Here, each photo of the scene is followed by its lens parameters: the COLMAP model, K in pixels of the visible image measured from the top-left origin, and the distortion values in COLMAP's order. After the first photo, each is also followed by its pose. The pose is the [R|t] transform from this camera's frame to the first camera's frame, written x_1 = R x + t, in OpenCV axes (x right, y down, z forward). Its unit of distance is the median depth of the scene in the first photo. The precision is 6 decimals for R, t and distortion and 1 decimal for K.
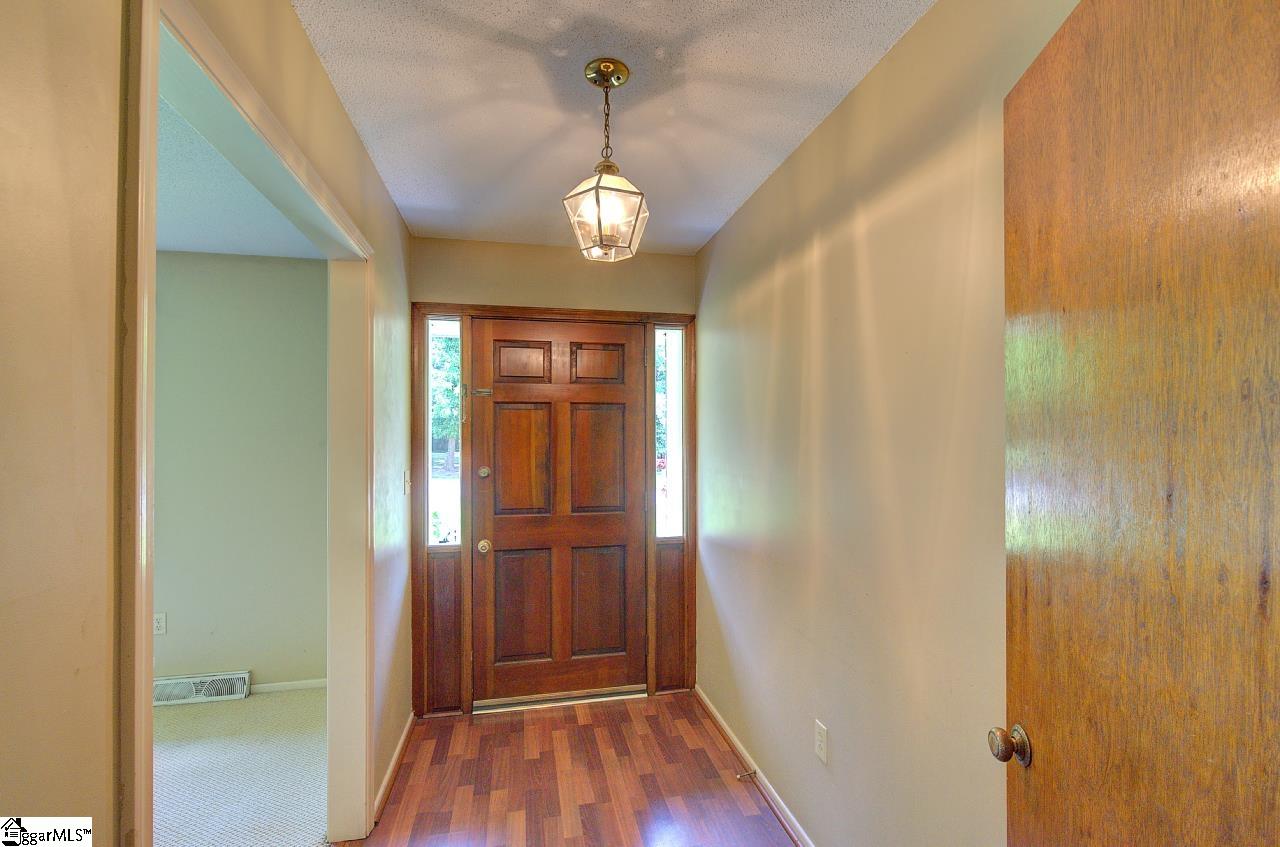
lens RADIAL K [[564.6, 0, 639.4], [0, 564.6, 432.1], [0, 0, 1]] dist [-0.004938, 0.000446]
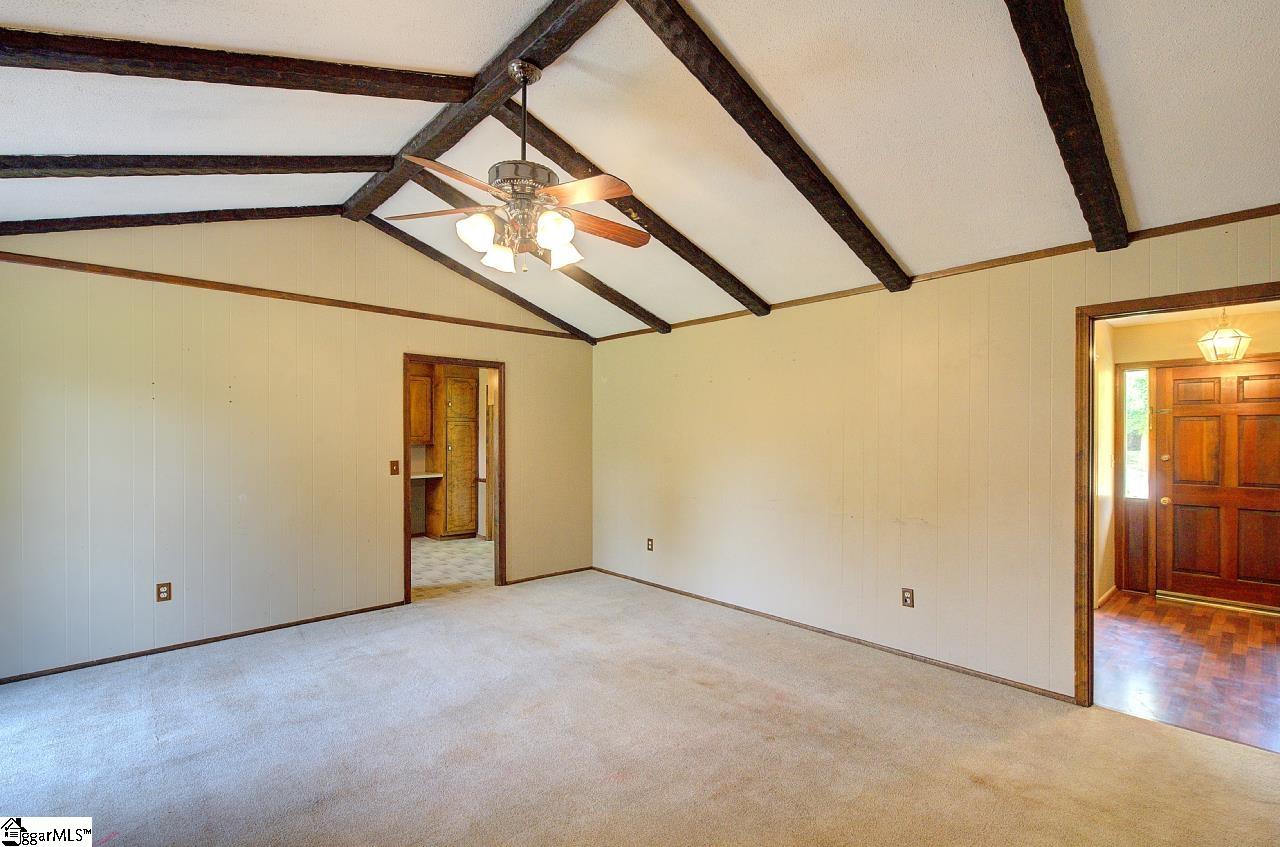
lens RADIAL K [[564.6, 0, 655.5], [0, 564.6, 441.6], [0, 0, 1]] dist [-0.004938, 0.000446]
pose [[0.506089, 0.009504, -0.862429, 0.406693], [0.009252, 0.999822, 0.016448, -0.020574], [0.862431, -0.016303, 0.505911, -1.179890]]
